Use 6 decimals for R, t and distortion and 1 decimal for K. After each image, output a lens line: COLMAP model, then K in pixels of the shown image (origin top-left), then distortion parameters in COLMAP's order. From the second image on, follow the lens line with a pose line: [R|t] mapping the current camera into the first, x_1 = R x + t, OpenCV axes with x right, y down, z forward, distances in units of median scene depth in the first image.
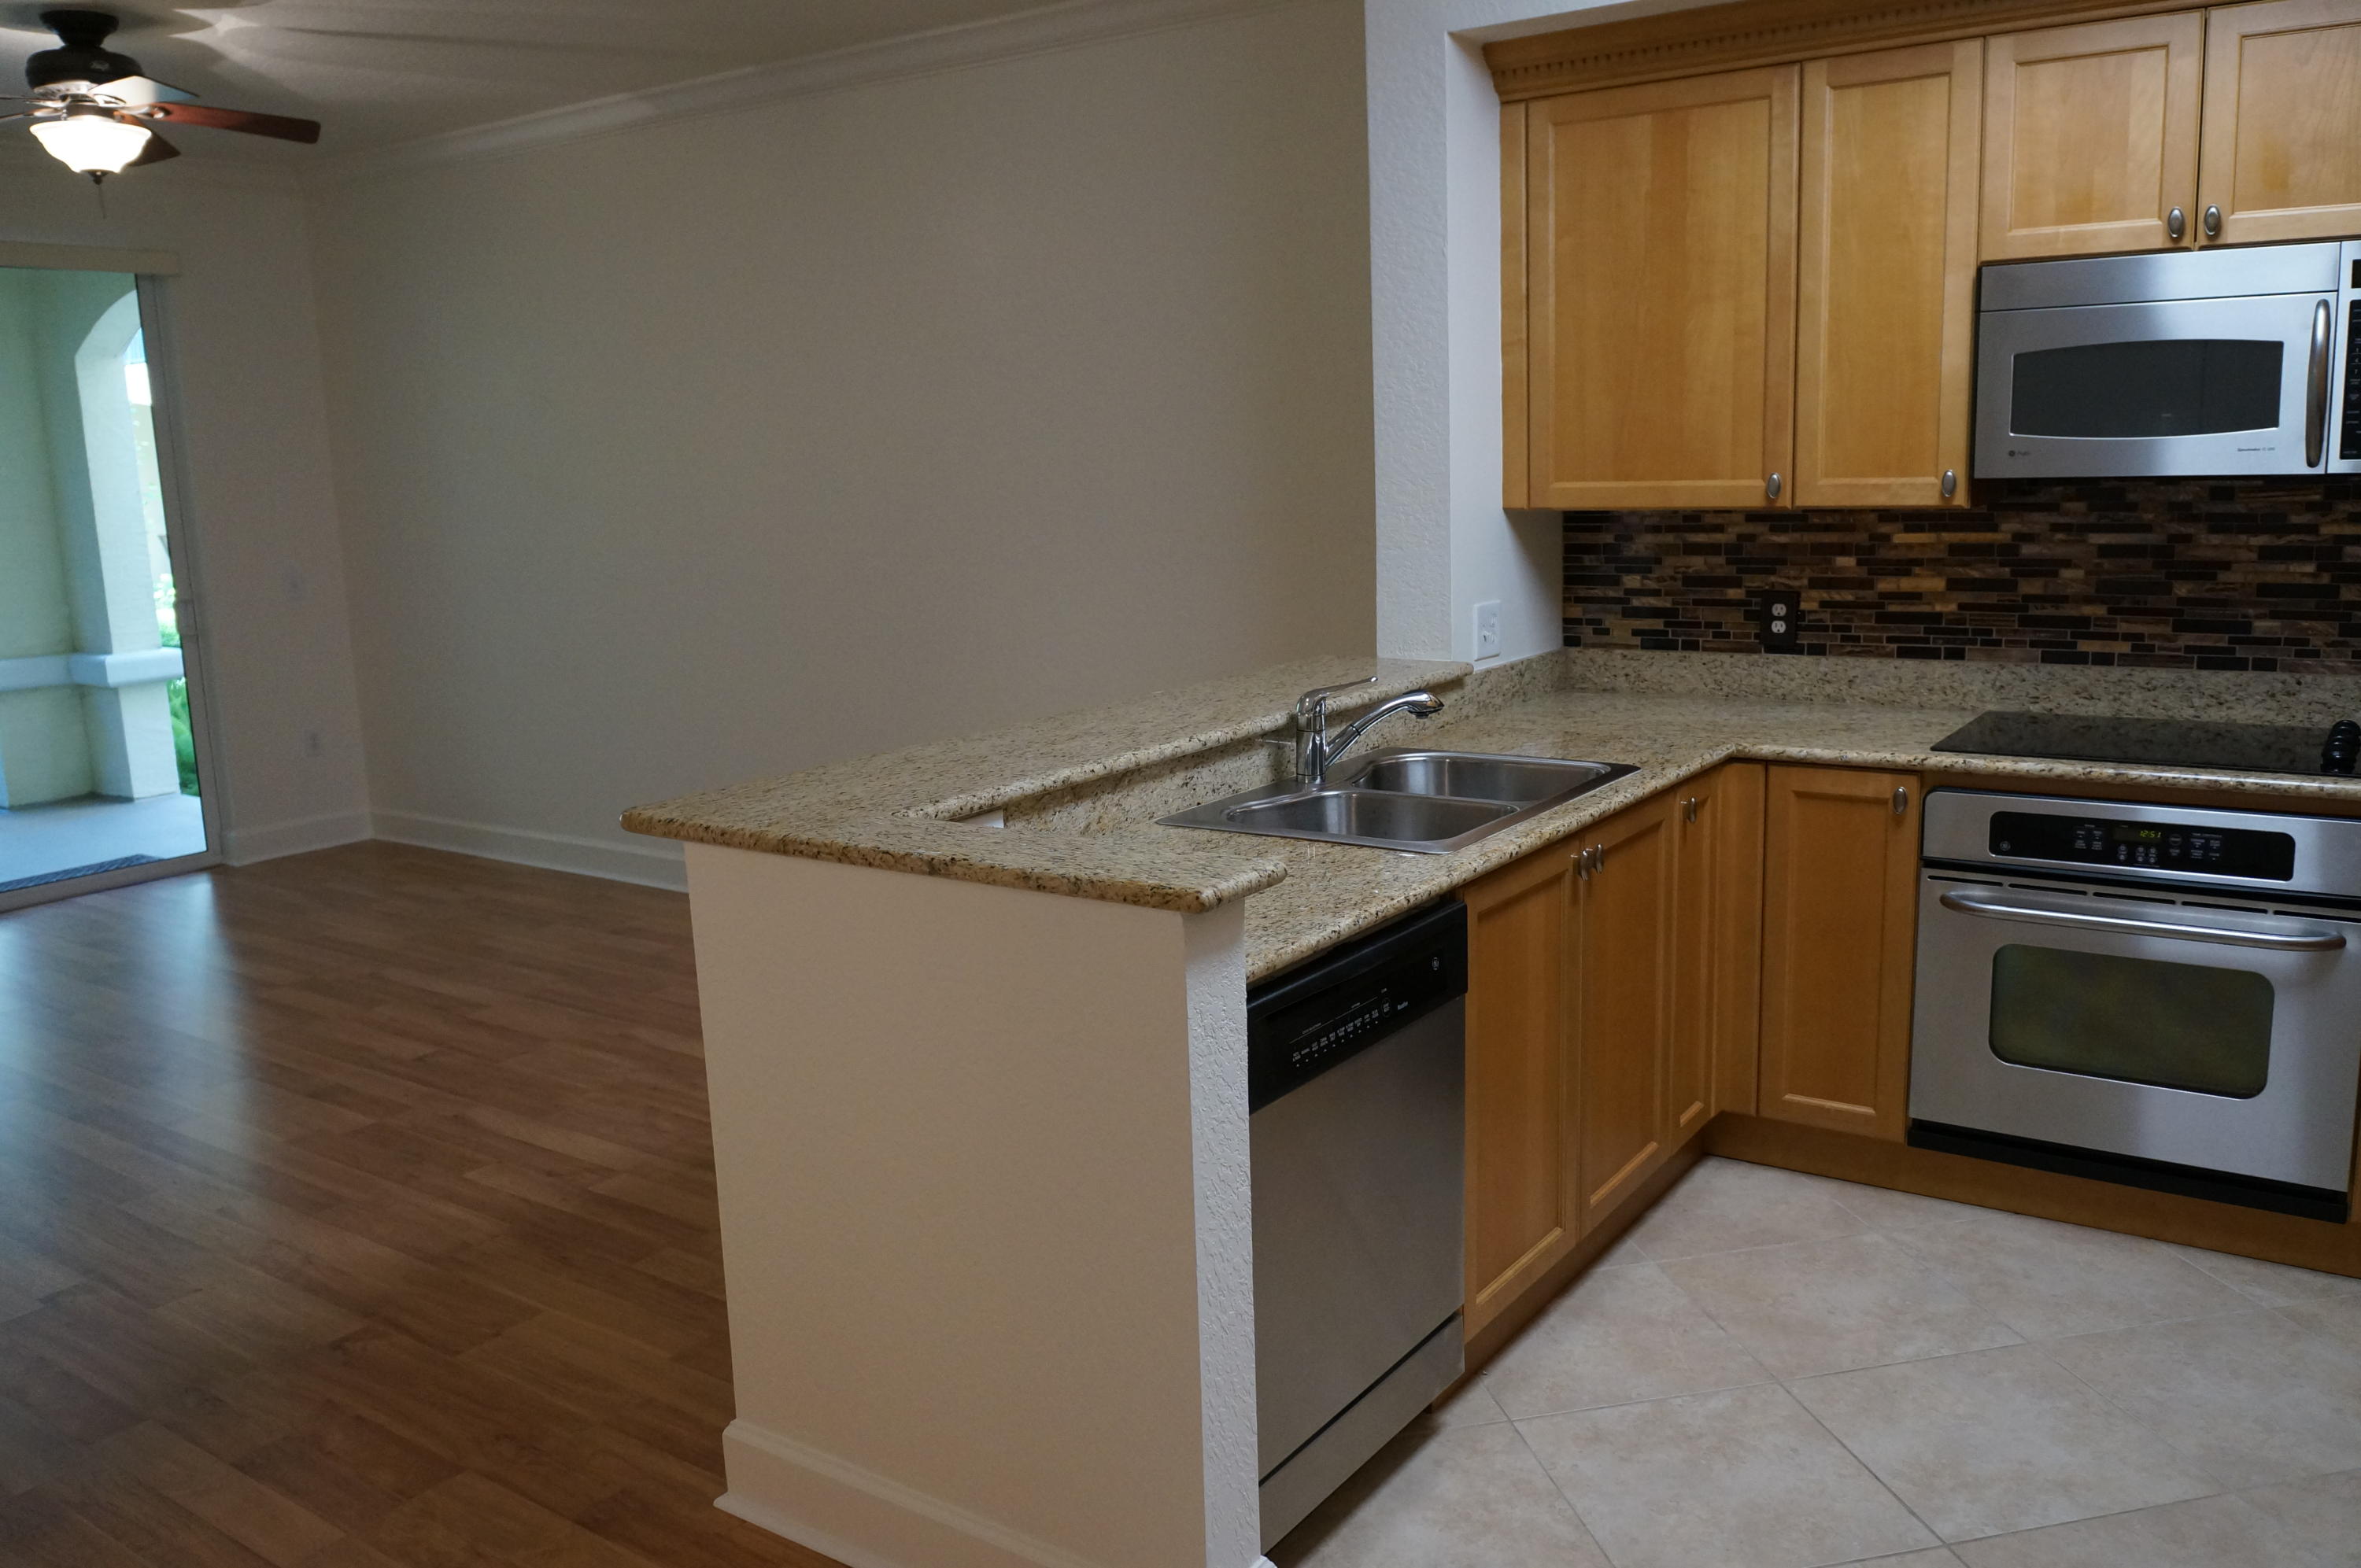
lens RADIAL K [[1860.3, 0, 1186.1], [0, 1860.3, 768.6], [0, 0, 1]] dist [-0.017474, 0.001400]
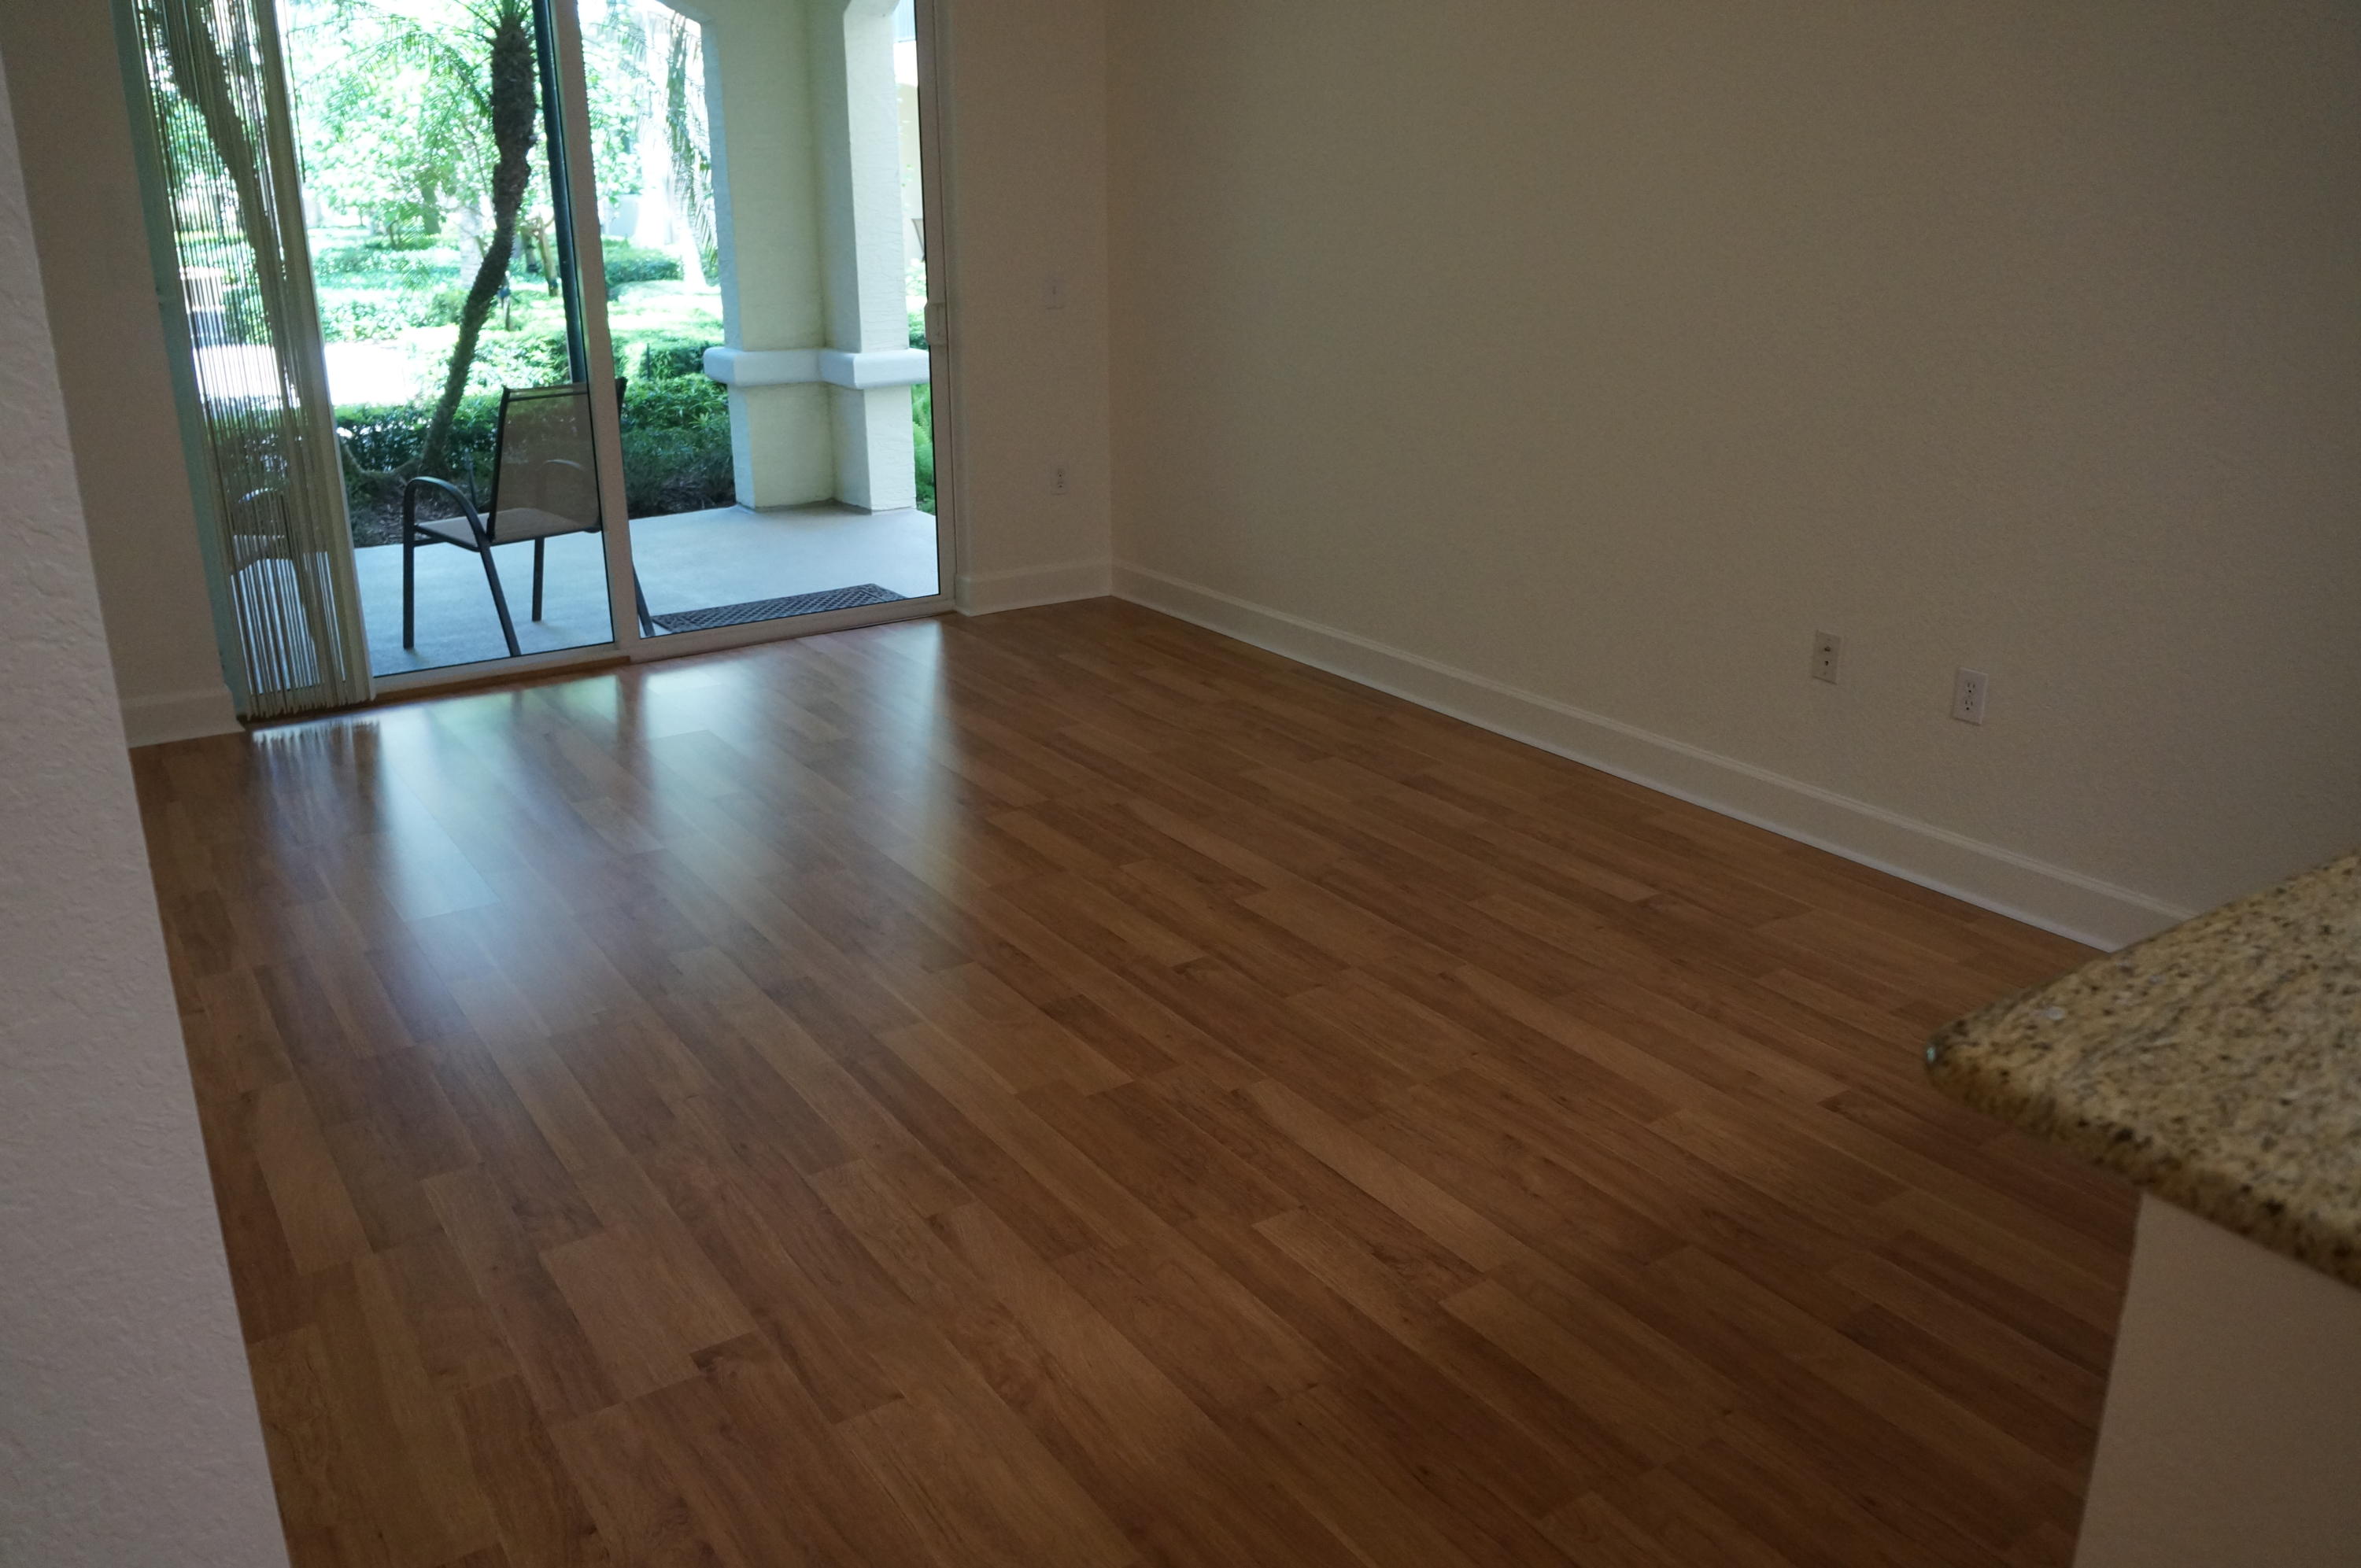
lens RADIAL K [[1860.3, 0, 1192.2], [0, 1860.3, 760.5], [0, 0, 1]] dist [-0.017474, 0.001400]
pose [[0.935006, 0.141095, -0.325355, -0.214058], [-0.092536, 0.982730, 0.160245, -0.056473], [0.342346, -0.119723, 0.931915, 0.377311]]
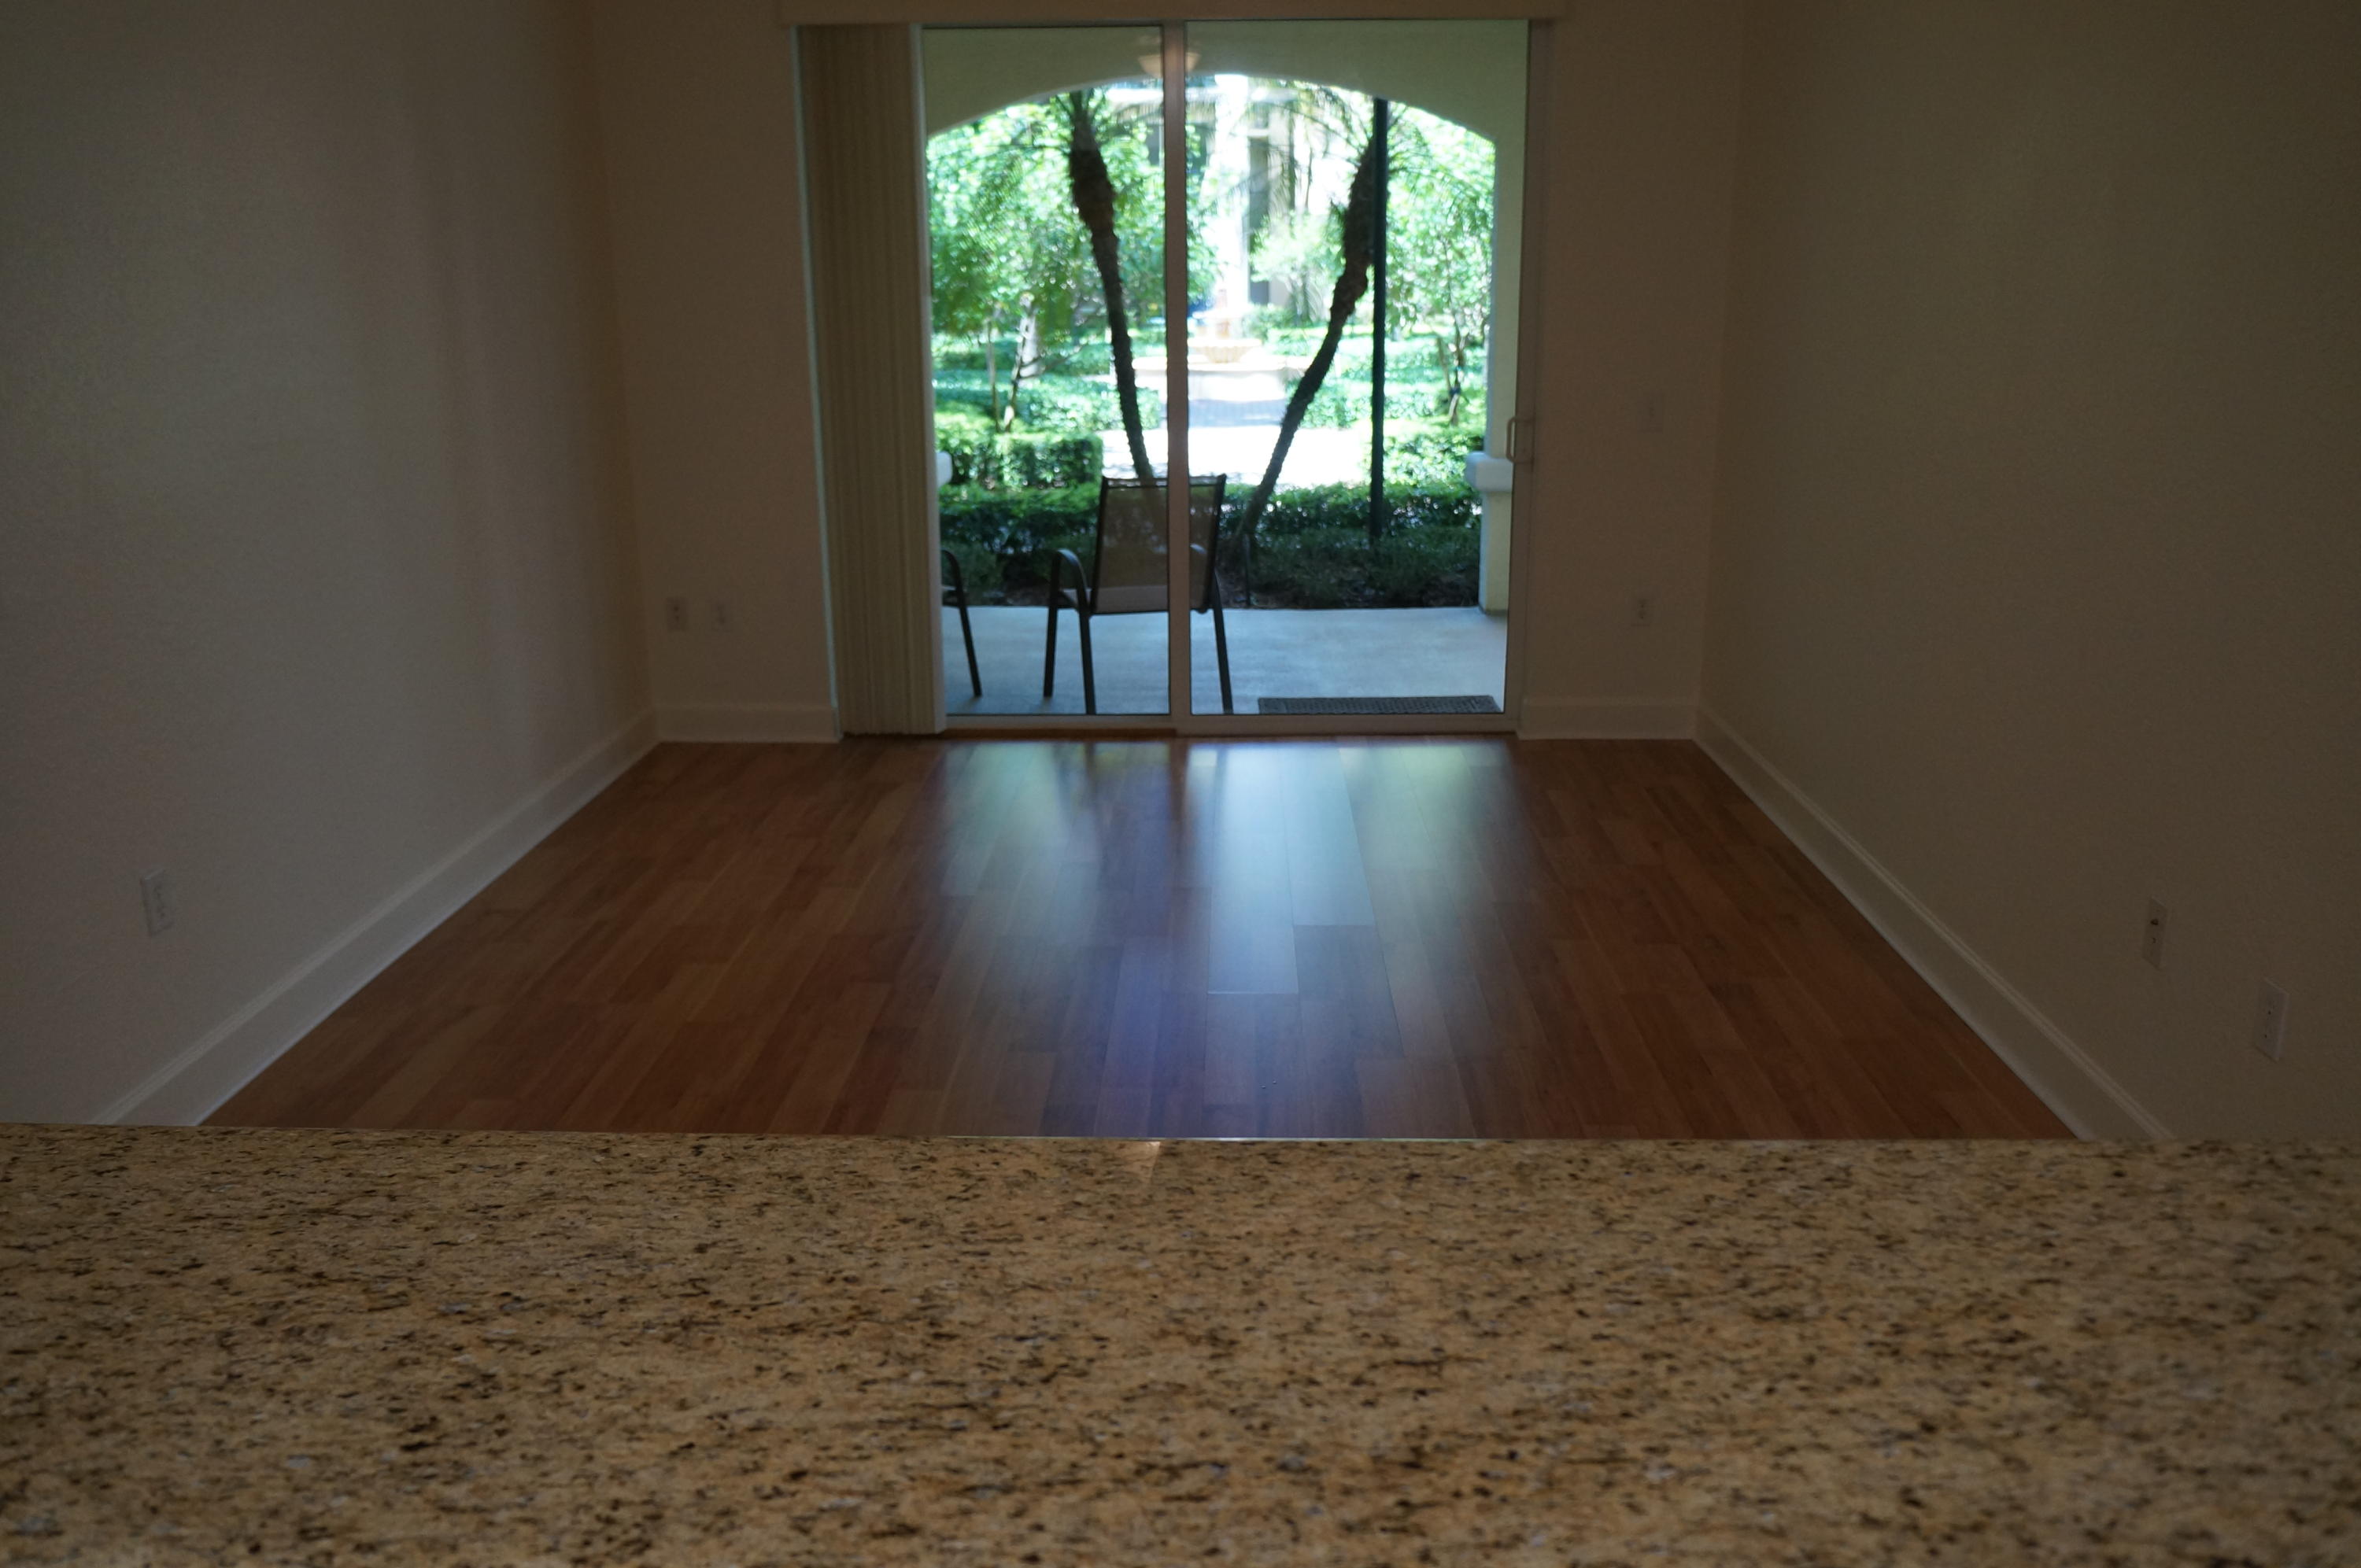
lens RADIAL K [[1860.3, 0, 1163.8], [0, 1860.3, 773.5], [0, 0, 1]] dist [-0.017474, 0.001400]
pose [[0.559719, 0.250745, -0.789837, 0.139865], [-0.161045, 0.967865, 0.193138, -0.129458], [0.812884, 0.019096, 0.582113, 0.675742]]
